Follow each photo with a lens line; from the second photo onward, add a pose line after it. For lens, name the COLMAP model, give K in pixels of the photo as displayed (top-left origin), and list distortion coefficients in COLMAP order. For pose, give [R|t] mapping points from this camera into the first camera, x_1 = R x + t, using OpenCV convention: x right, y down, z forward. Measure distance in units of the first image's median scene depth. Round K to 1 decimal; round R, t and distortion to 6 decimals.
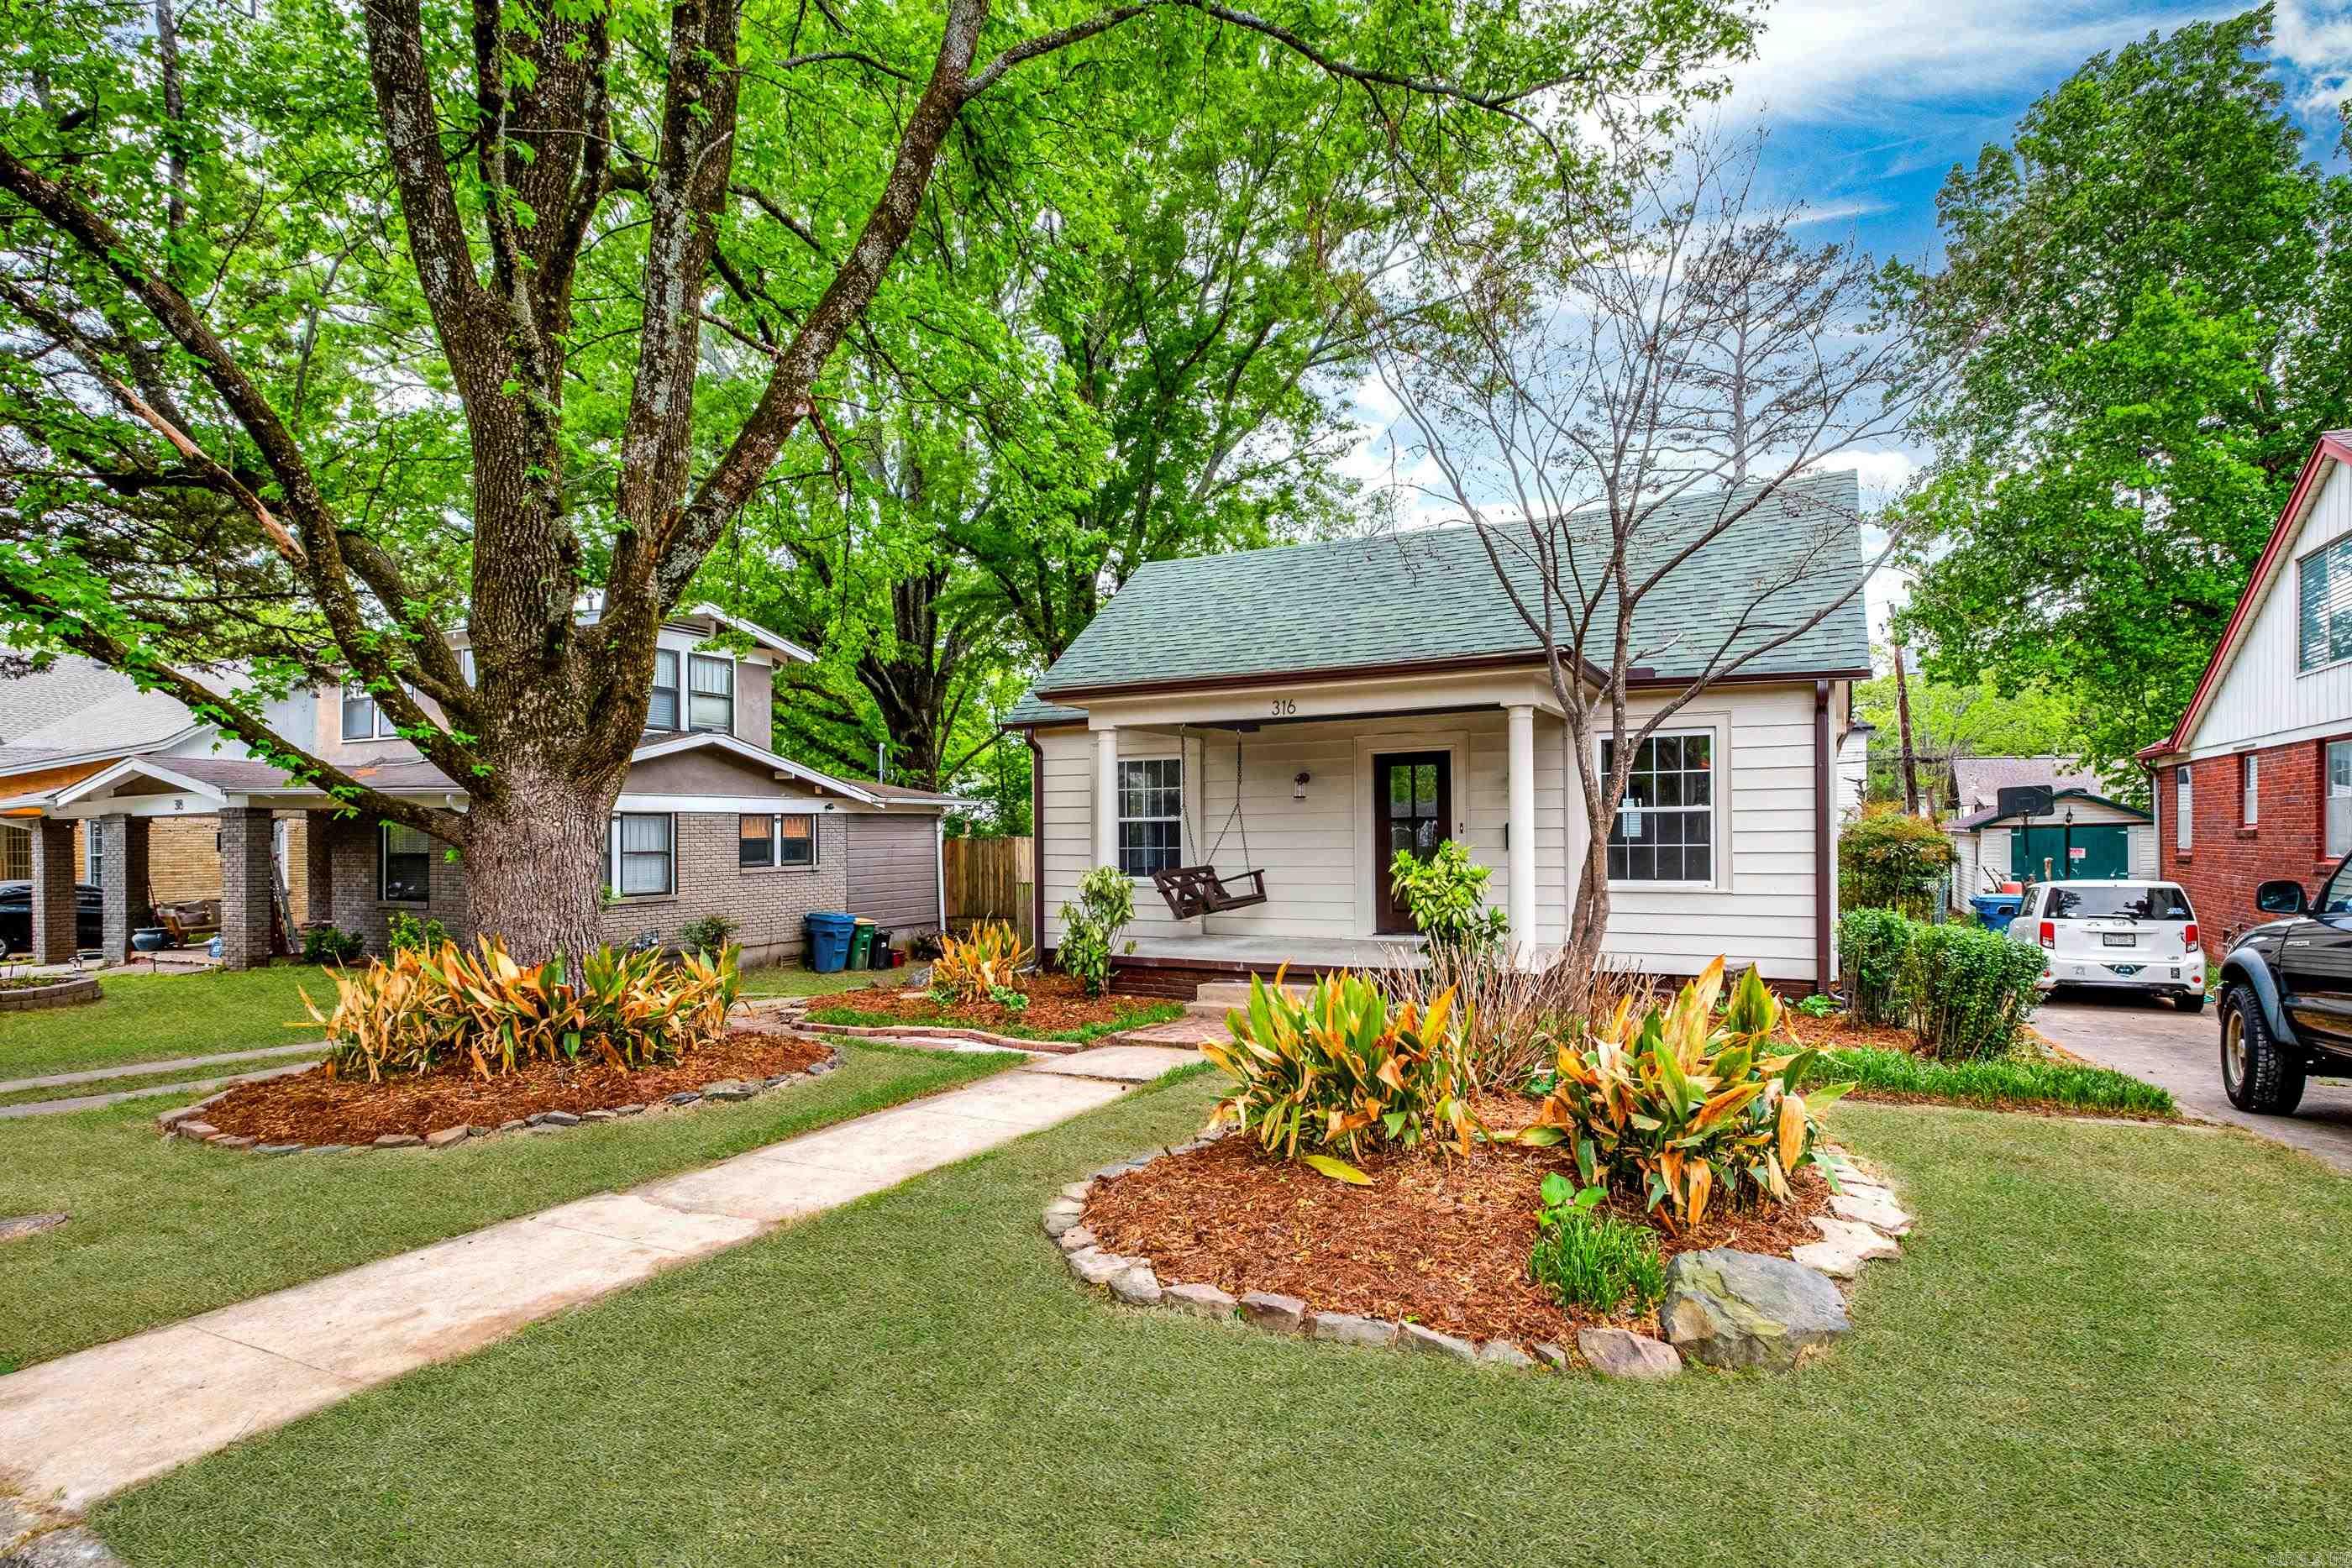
lens RADIAL K [[1189.1, 0, 1175.7], [0, 1189.1, 854.1], [0, 0, 1]] dist [0.004462, 0.000061]
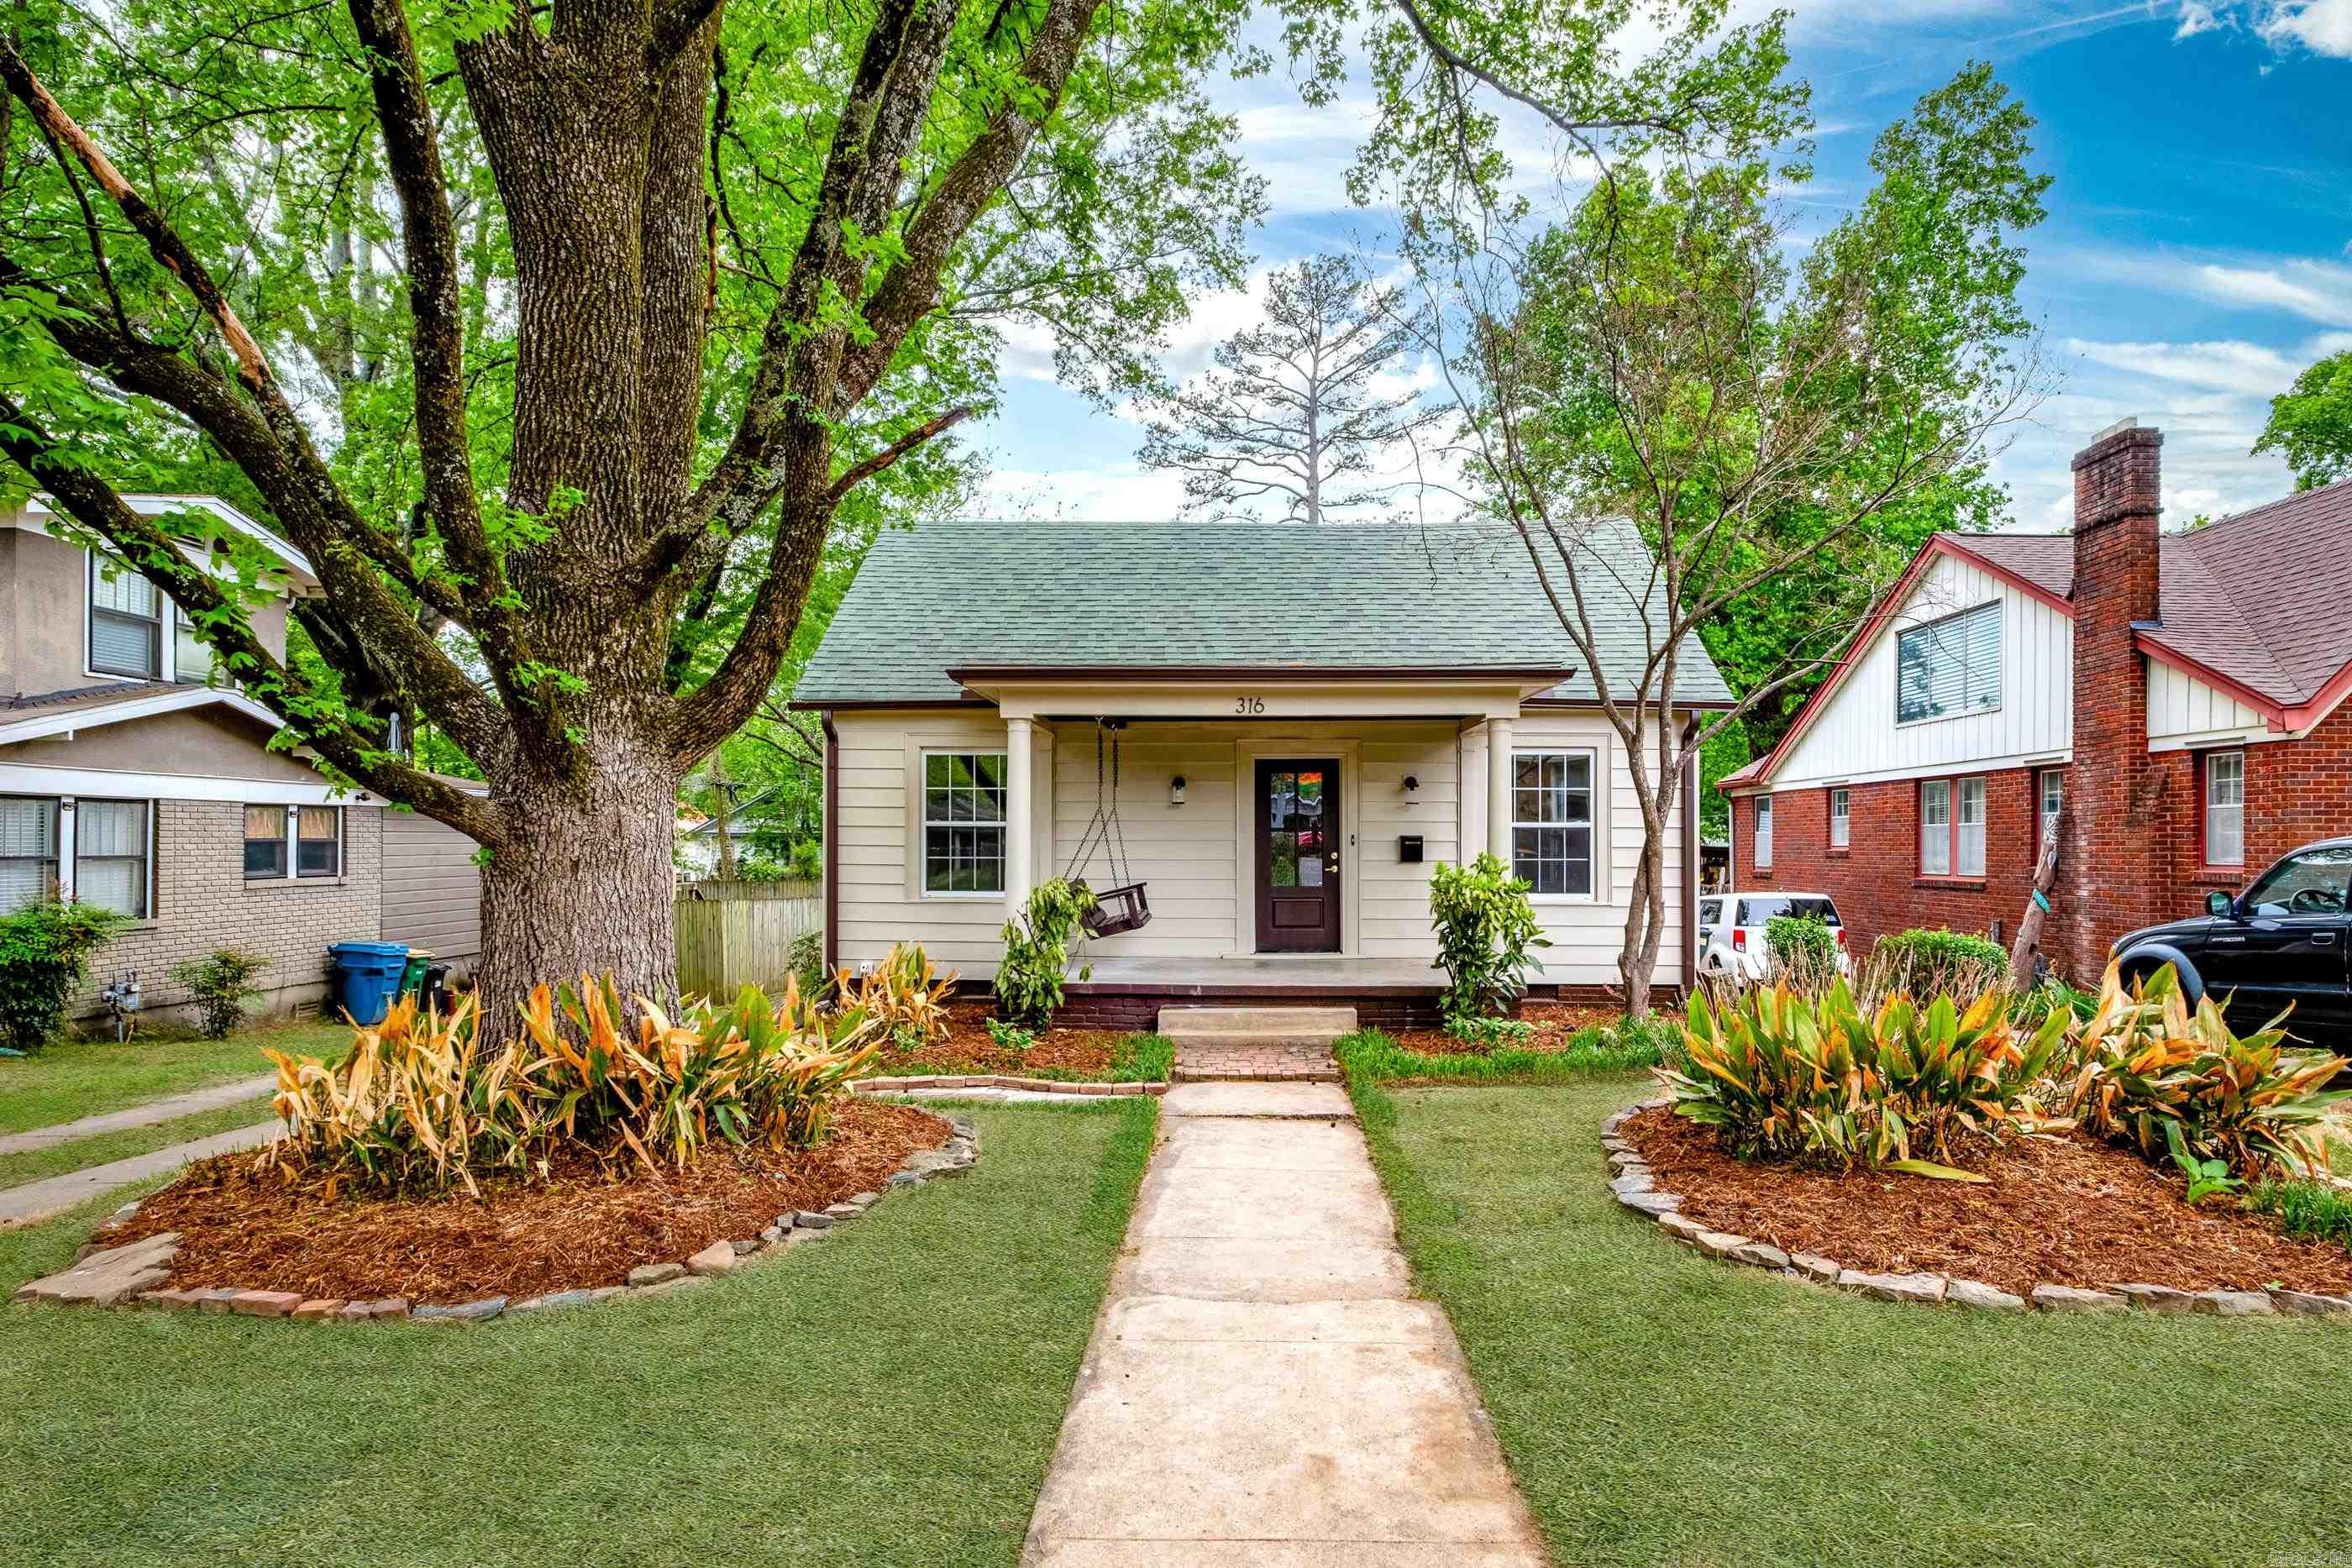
lens RADIAL K [[1323.6, 0, 1176.8], [0, 1323.6, 863.2], [0, 0, 1]] dist [0.010227, 0.001015]
pose [[0.902845, 0.007689, 0.429898, -0.304673], [-0.006231, 0.999969, -0.004798, 0.002758], [-0.429921, 0.001653, 0.902865, 0.077927]]
